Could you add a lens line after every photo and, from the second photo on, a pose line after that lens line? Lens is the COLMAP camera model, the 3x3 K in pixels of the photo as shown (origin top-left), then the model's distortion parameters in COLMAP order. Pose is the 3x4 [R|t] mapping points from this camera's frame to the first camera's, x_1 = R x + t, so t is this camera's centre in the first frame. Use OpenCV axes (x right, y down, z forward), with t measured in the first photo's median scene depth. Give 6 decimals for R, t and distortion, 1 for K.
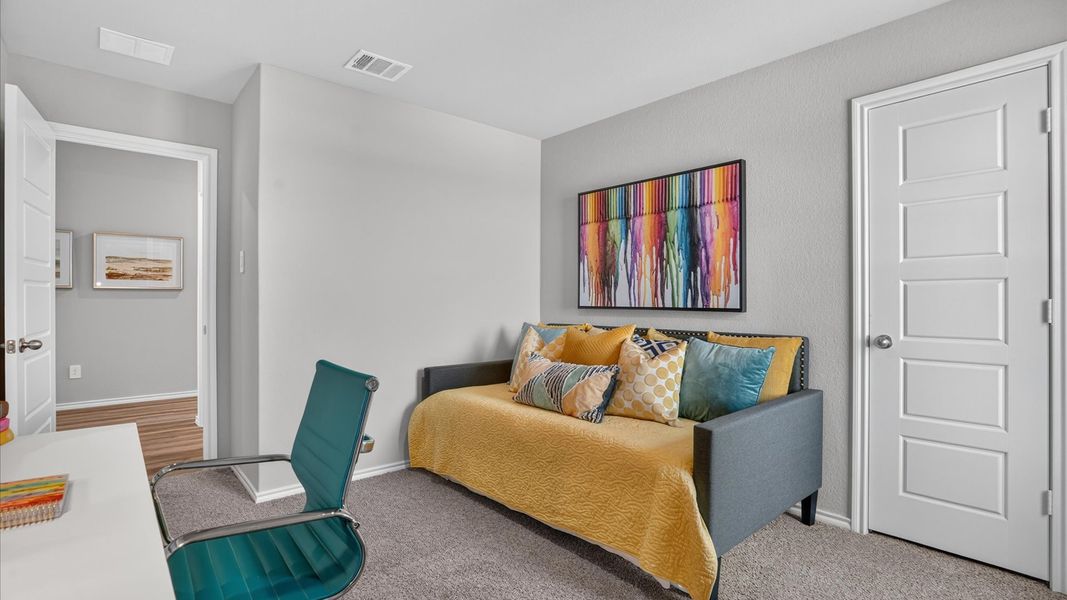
lens RADIAL K [[502.8, 0, 537.8], [0, 502.8, 303.3], [0, 0, 1]] dist [-0.059870, 0.027321]
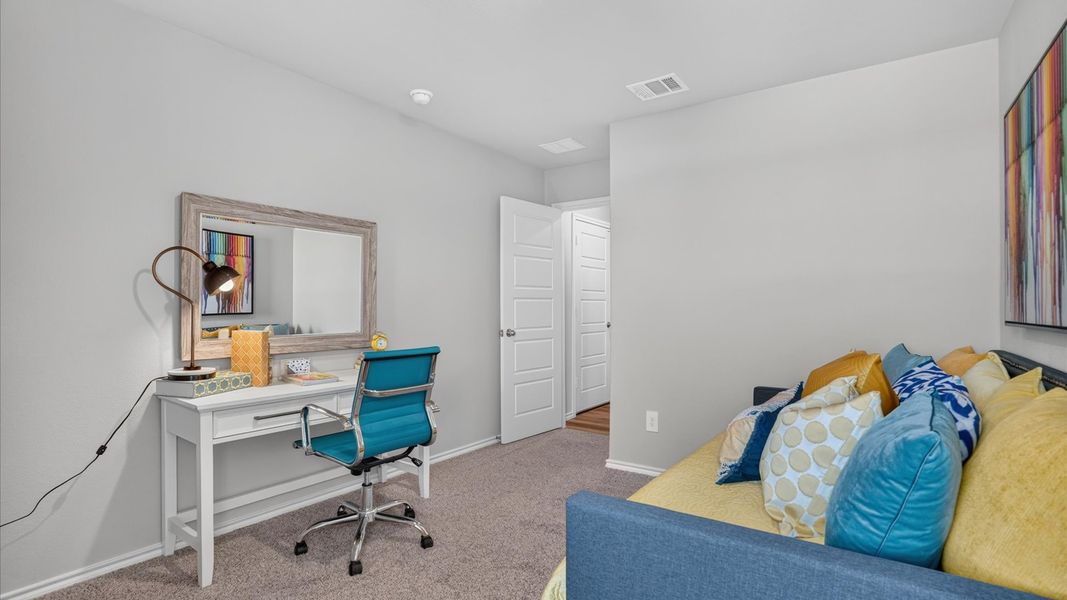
lens RADIAL K [[502.8, 0, 537.8], [0, 502.8, 303.3], [0, 0, 1]] dist [-0.059870, 0.027321]
pose [[0.233218, -0.008943, -0.972383, 0.549990], [-0.007538, 0.999911, -0.011004, -0.004733], [0.972395, 0.009896, 0.233130, 0.438597]]
